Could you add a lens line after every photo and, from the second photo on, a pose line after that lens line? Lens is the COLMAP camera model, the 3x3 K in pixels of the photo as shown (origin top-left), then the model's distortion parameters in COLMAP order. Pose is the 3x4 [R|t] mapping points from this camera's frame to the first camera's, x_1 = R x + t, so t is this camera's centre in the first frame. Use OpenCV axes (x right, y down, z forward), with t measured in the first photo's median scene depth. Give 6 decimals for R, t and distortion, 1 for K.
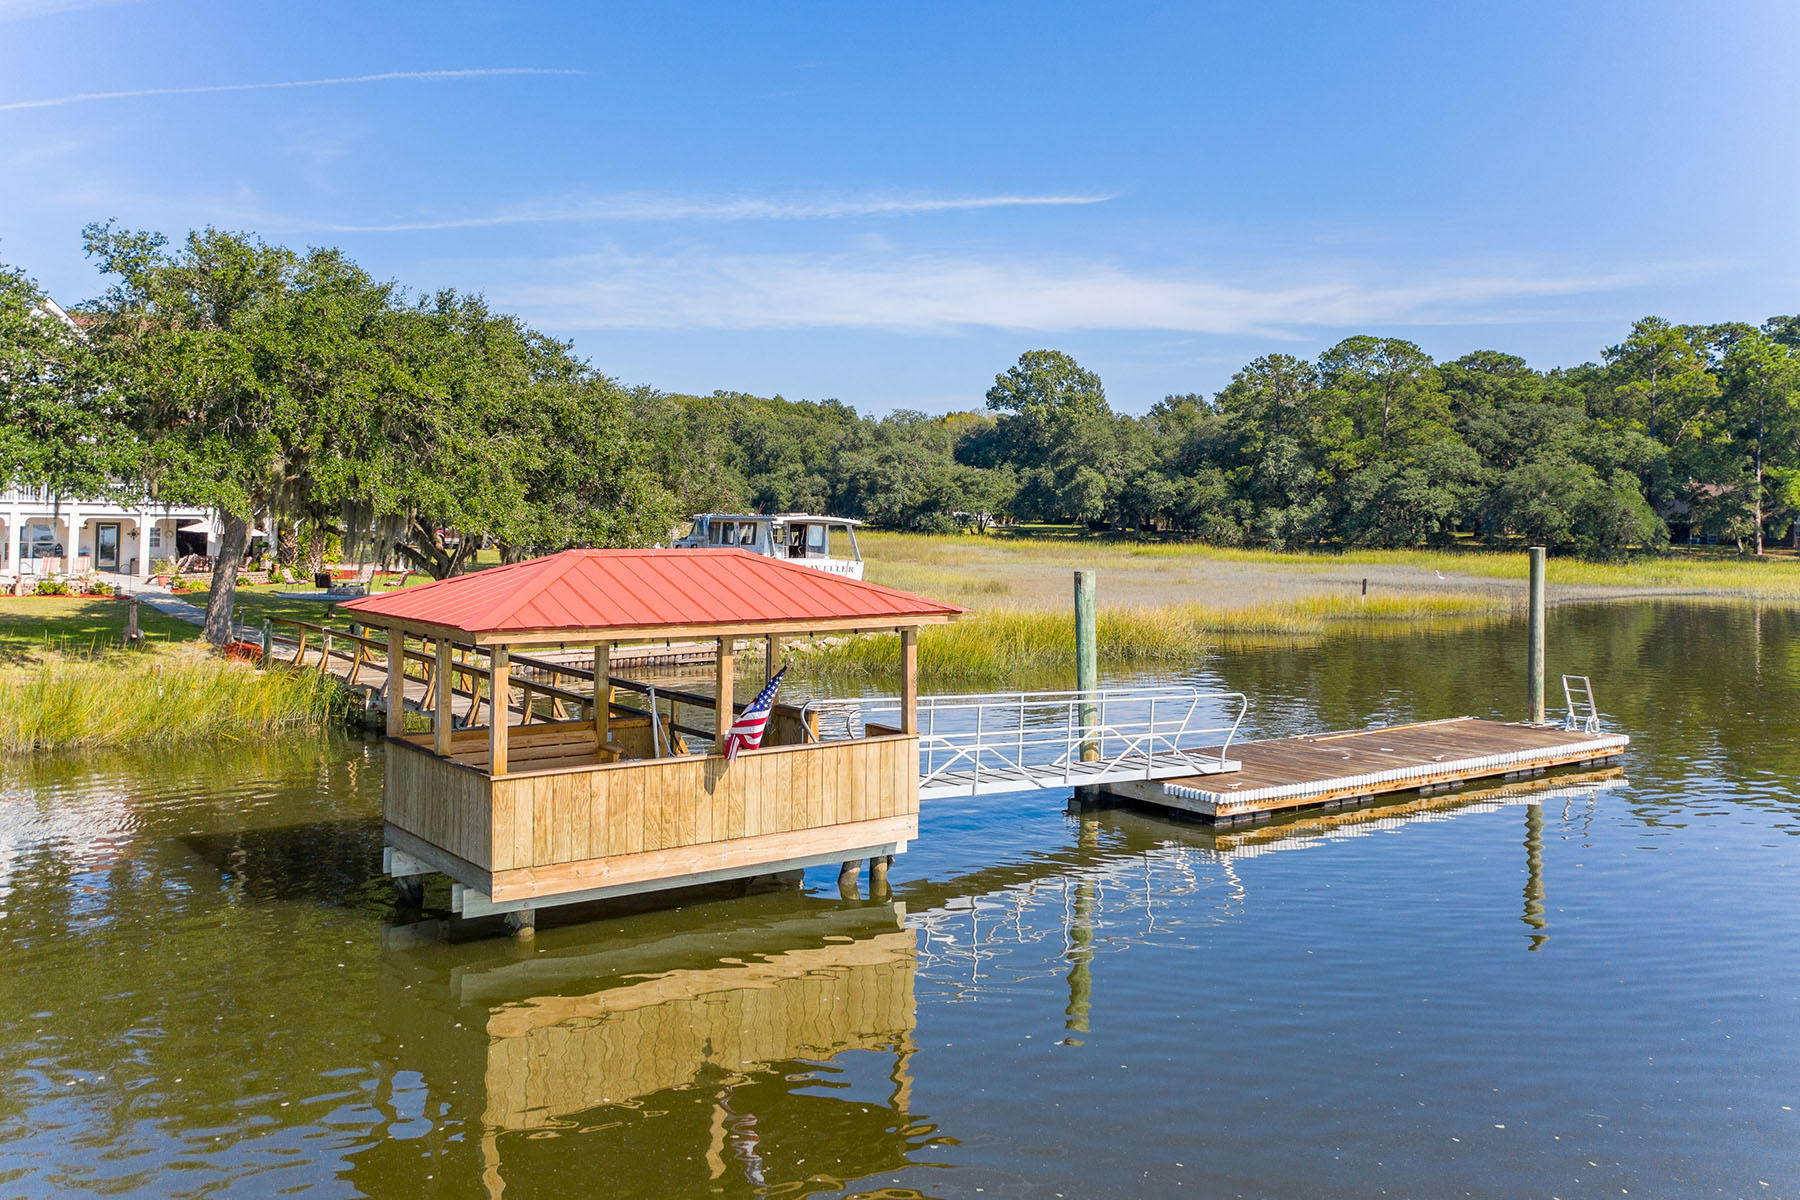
lens RADIAL K [[1470.9, 0, 901.2], [0, 1470.9, 596.0], [0, 0, 1]] dist [-0.008205, -0.002425]
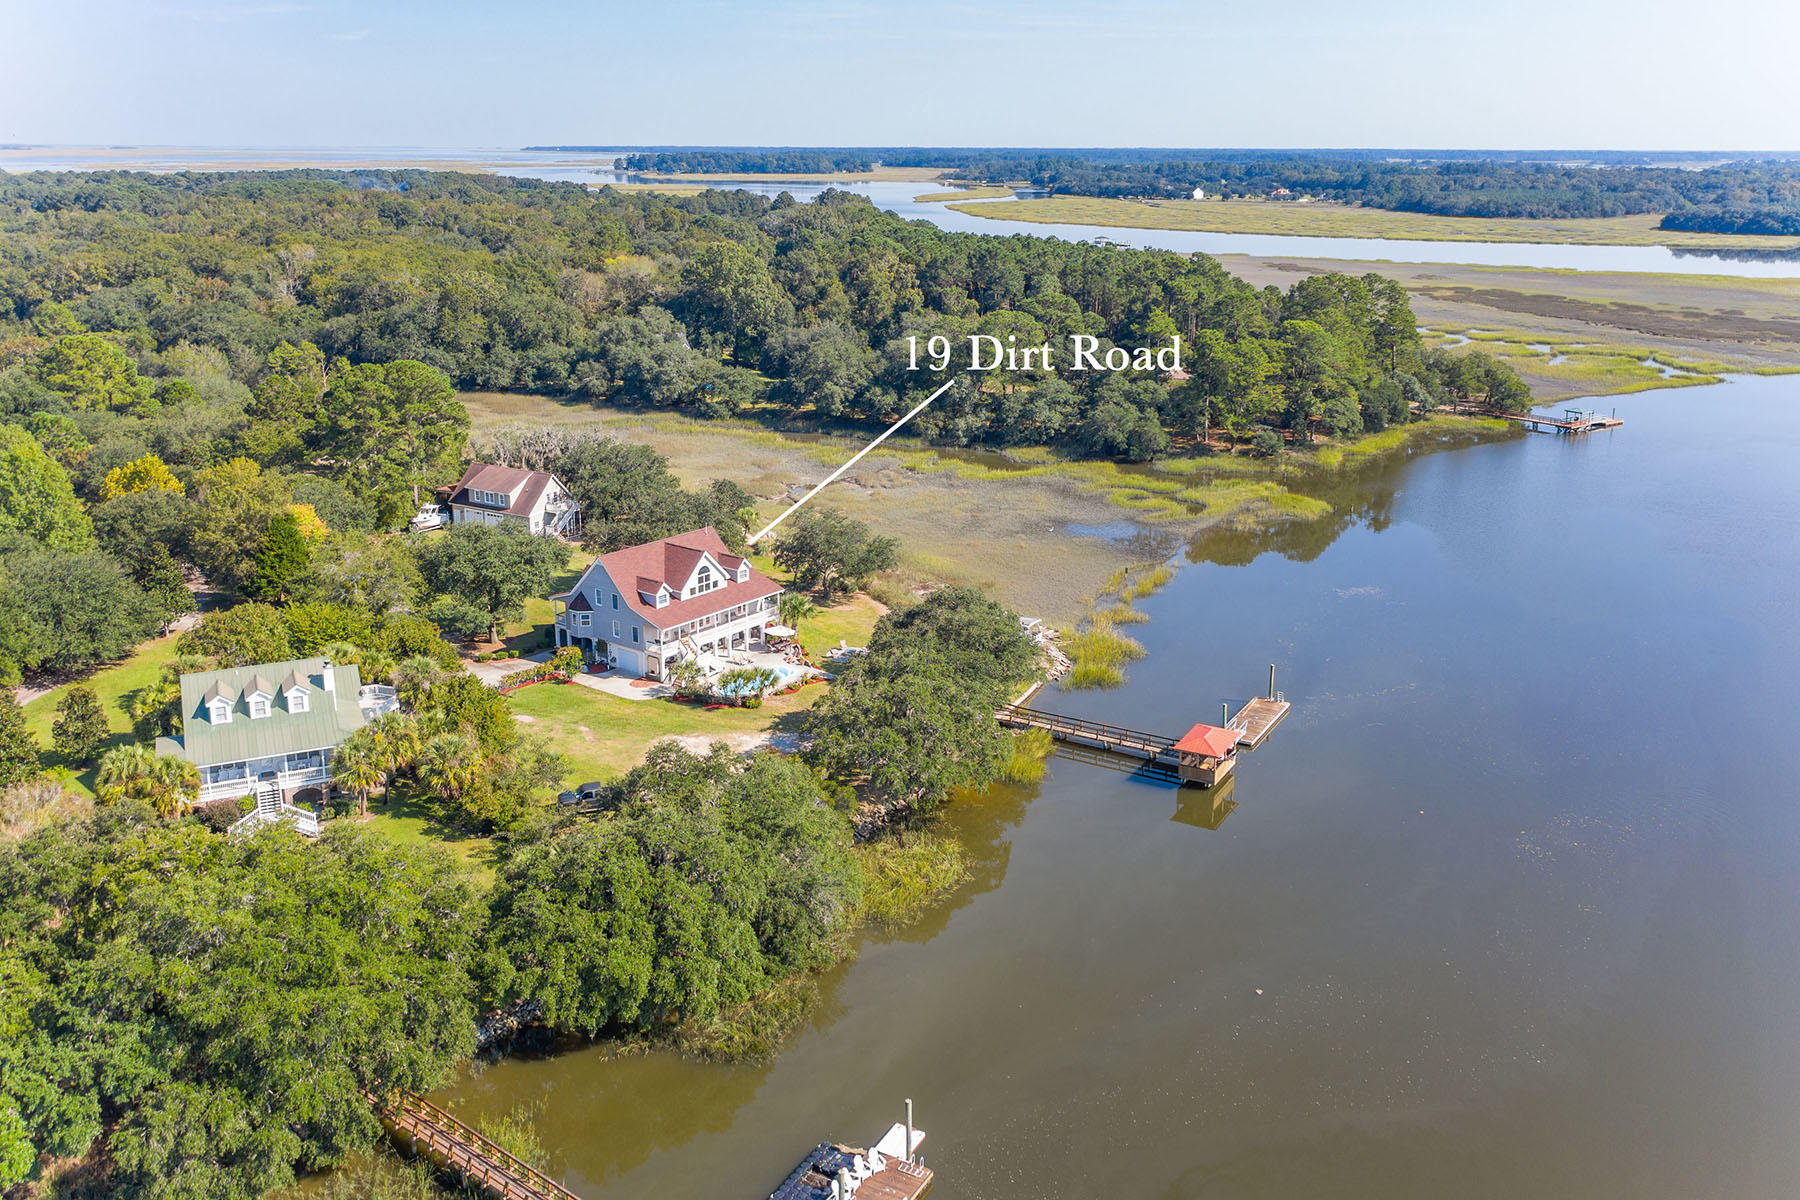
lens RADIAL K [[1470.9, 0, 900.1], [0, 1470.9, 599.7], [0, 0, 1]] dist [-0.008205, -0.002425]
pose [[0.917606, -0.126465, 0.376837, -0.480111], [0.029698, 0.967200, 0.252274, -0.289622], [-0.396381, -0.220297, 0.891264, -0.541514]]
